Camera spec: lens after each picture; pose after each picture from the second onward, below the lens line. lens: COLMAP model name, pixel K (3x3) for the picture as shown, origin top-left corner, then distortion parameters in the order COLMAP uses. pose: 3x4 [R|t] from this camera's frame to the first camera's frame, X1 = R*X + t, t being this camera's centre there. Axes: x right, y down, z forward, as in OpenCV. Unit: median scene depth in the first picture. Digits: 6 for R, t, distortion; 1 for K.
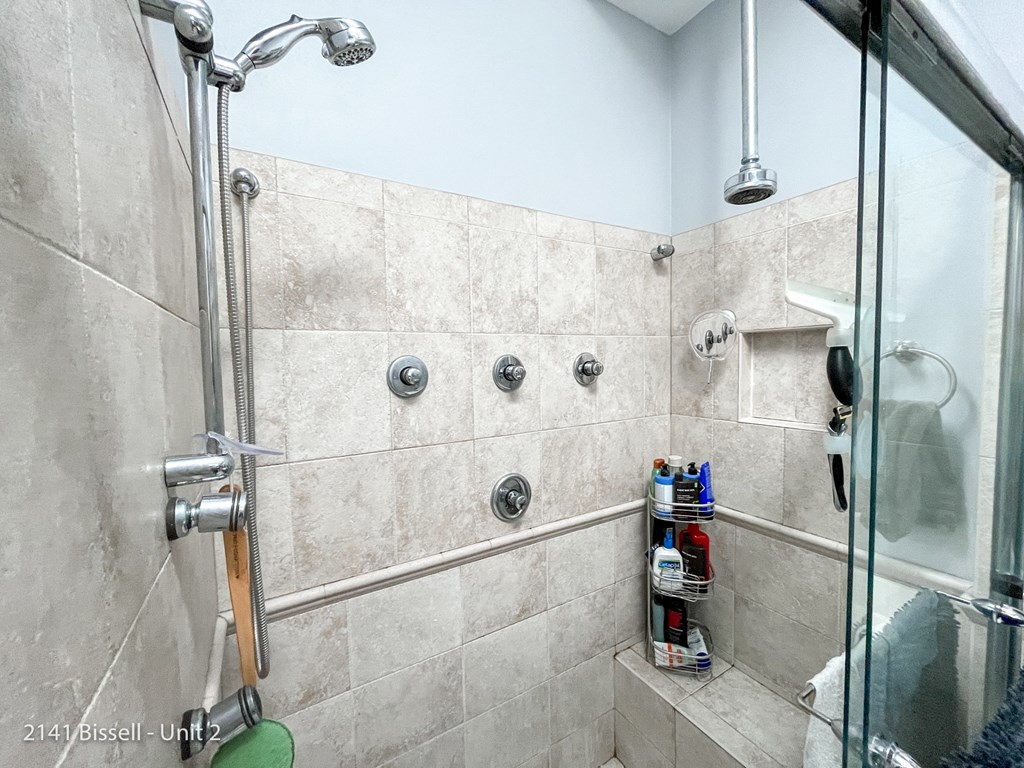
lens RADIAL K [[411.9, 0, 513.0], [0, 411.9, 382.0], [0, 0, 1]] dist [-0.000564, -0.001958]
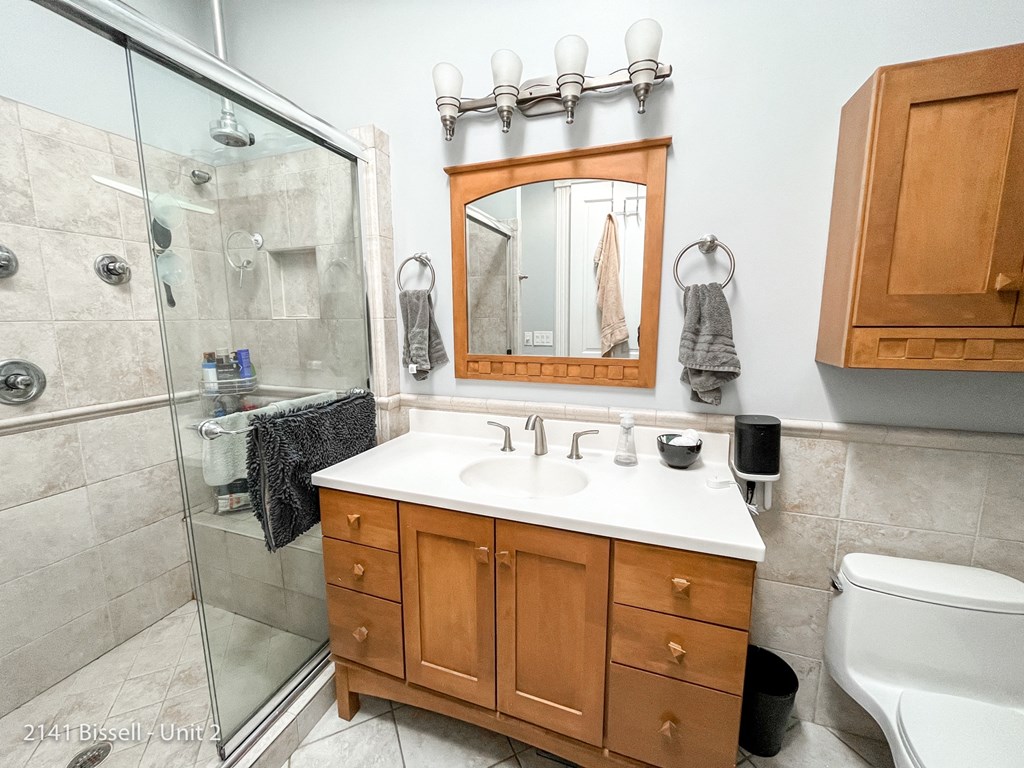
lens RADIAL K [[411.9, 0, 511.2], [0, 411.9, 381.6], [0, 0, 1]] dist [-0.000564, -0.001958]
pose [[0.770797, -0.080586, 0.631964, 0.286600], [0.025964, 0.995117, 0.095226, 0.196392], [-0.636552, -0.056992, 0.769125, -0.562267]]
